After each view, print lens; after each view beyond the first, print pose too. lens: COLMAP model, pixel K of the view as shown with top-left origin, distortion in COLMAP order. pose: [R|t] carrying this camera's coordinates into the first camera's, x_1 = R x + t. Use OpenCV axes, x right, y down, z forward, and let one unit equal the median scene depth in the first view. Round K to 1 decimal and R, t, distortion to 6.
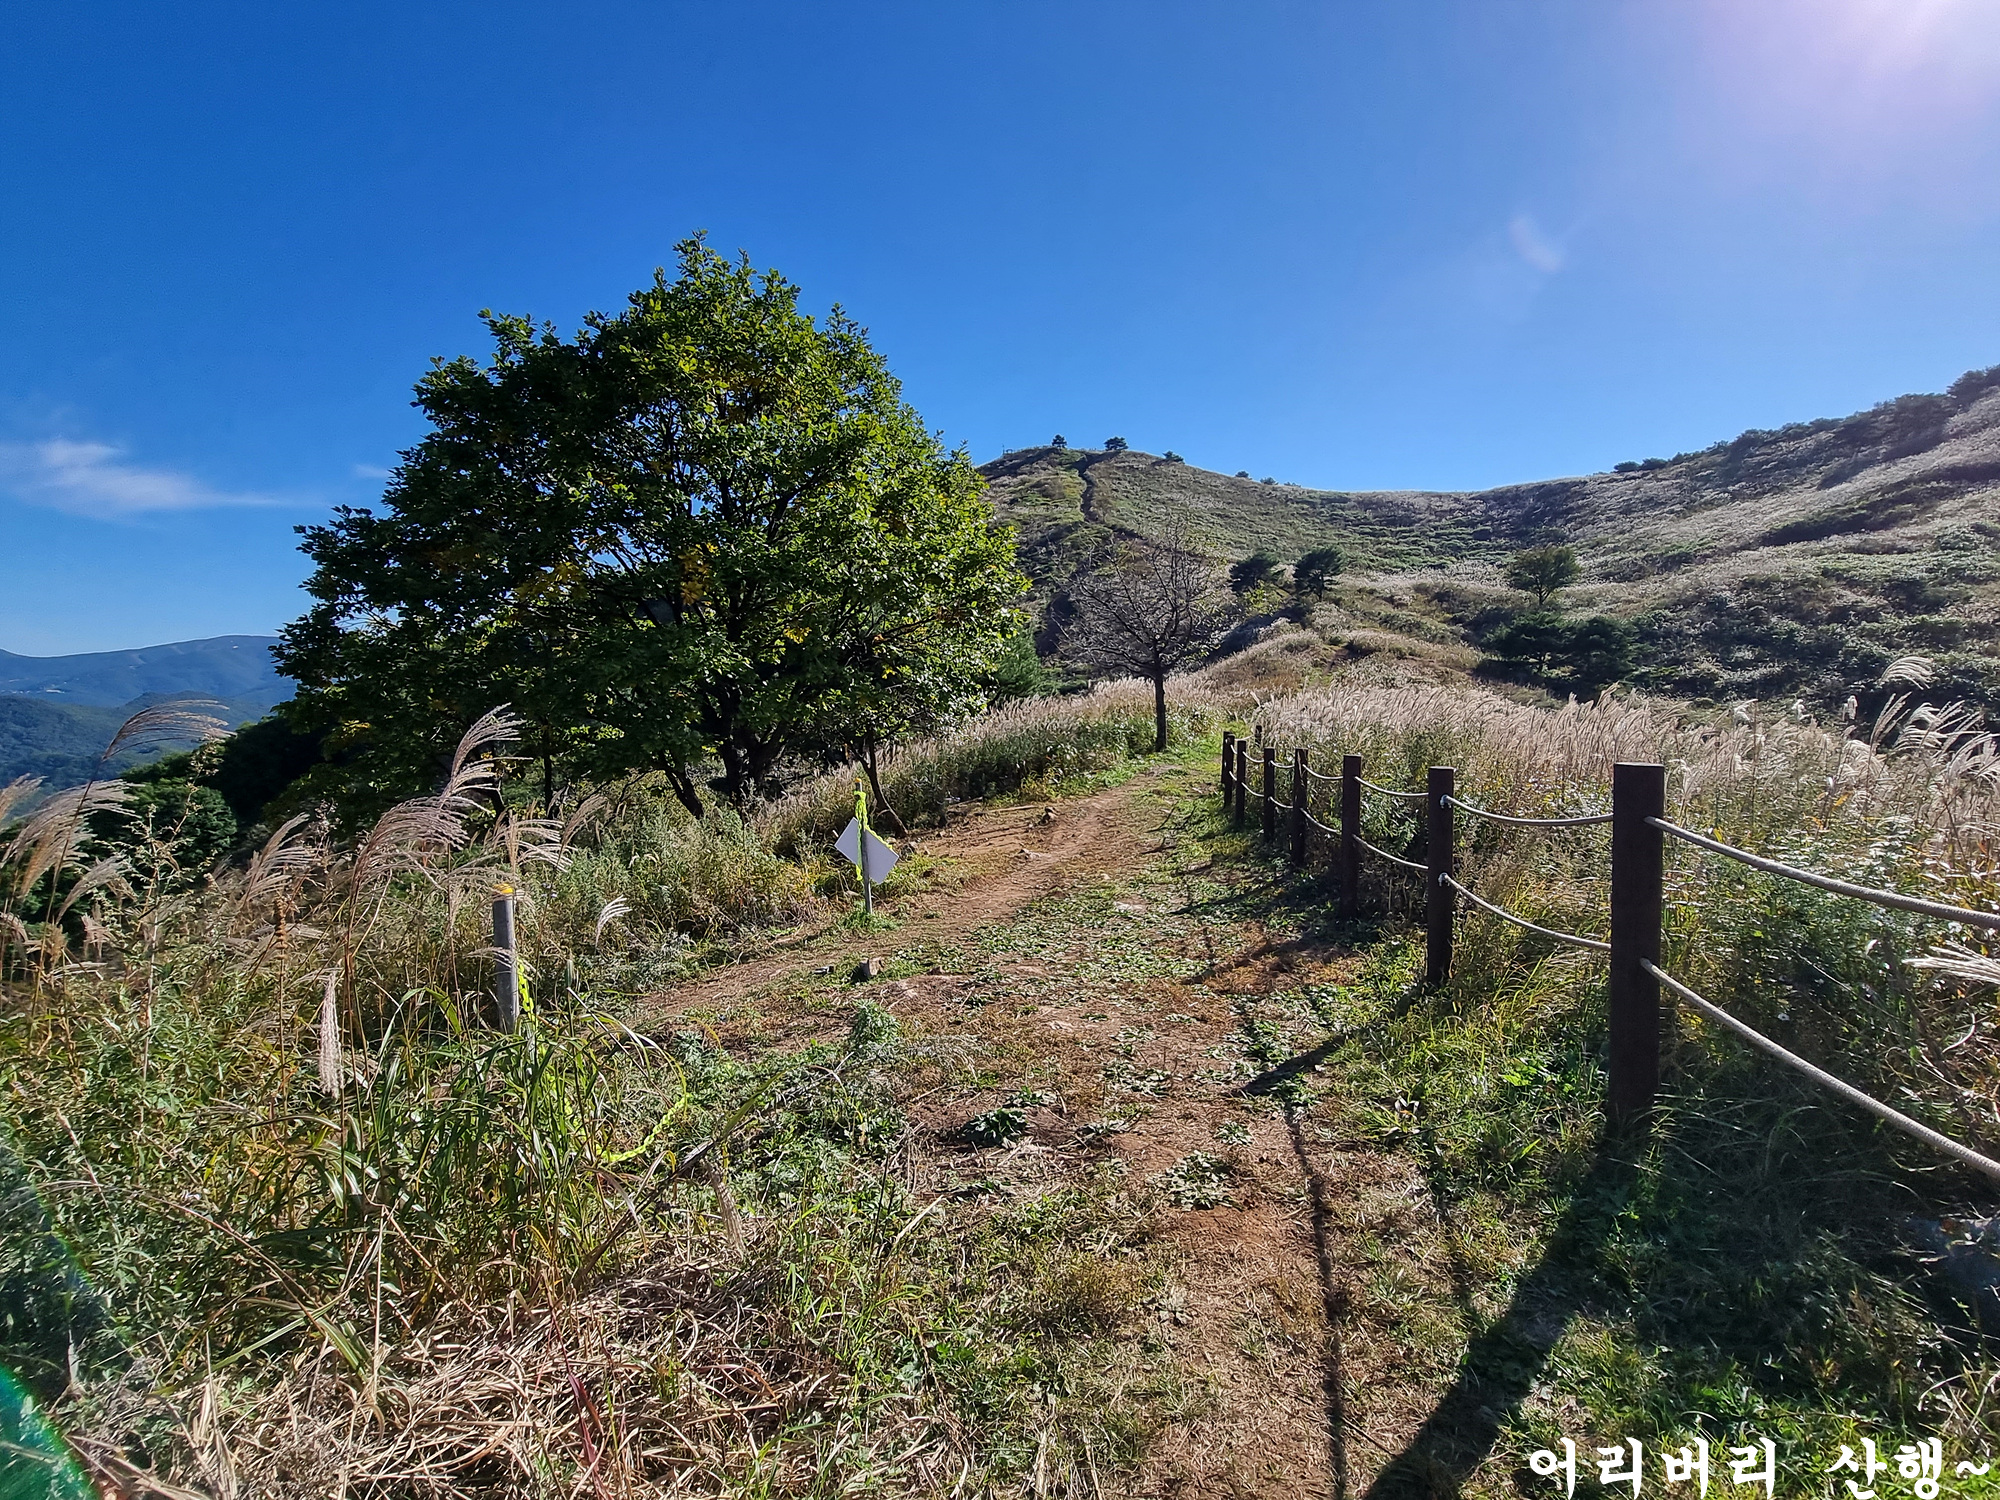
lens RADIAL K [[930.4, 0, 1000.0], [0, 930.4, 750.0], [0, 0, 1]] dist [-0.013652, -0.000063]
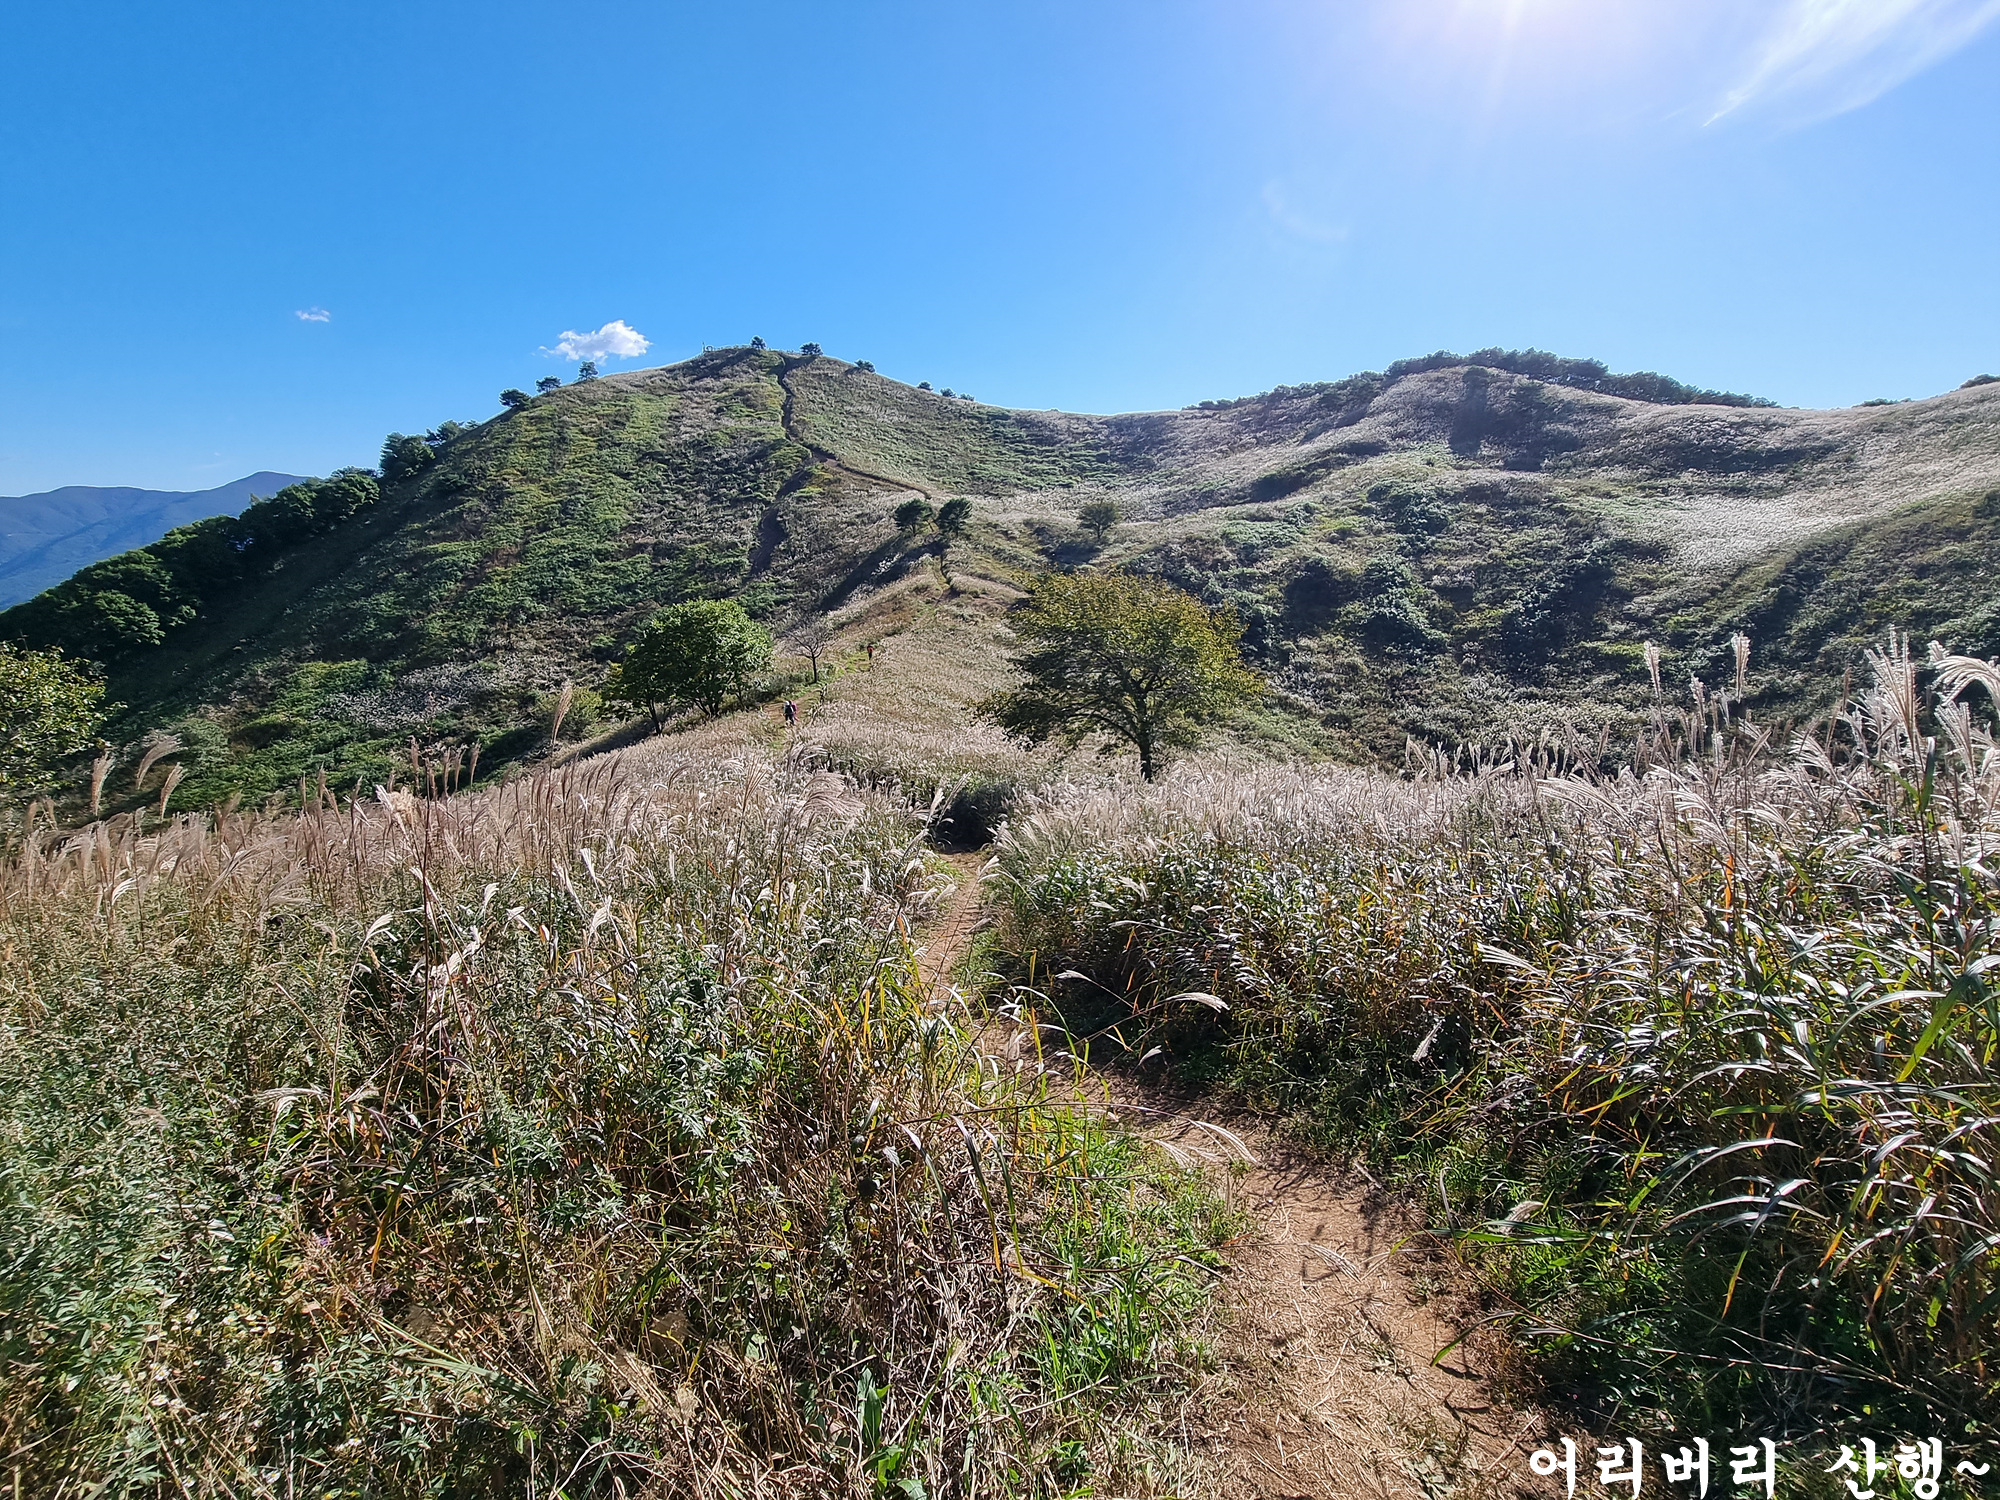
lens RADIAL K [[930.4, 0, 1000.0], [0, 930.4, 750.0], [0, 0, 1]] dist [-0.013652, -0.000063]
pose [[0.954918, -0.068708, 0.288809, -0.015893], [0.026988, 0.988912, 0.146031, -0.023480], [-0.295640, -0.131653, 0.946184, -0.235160]]
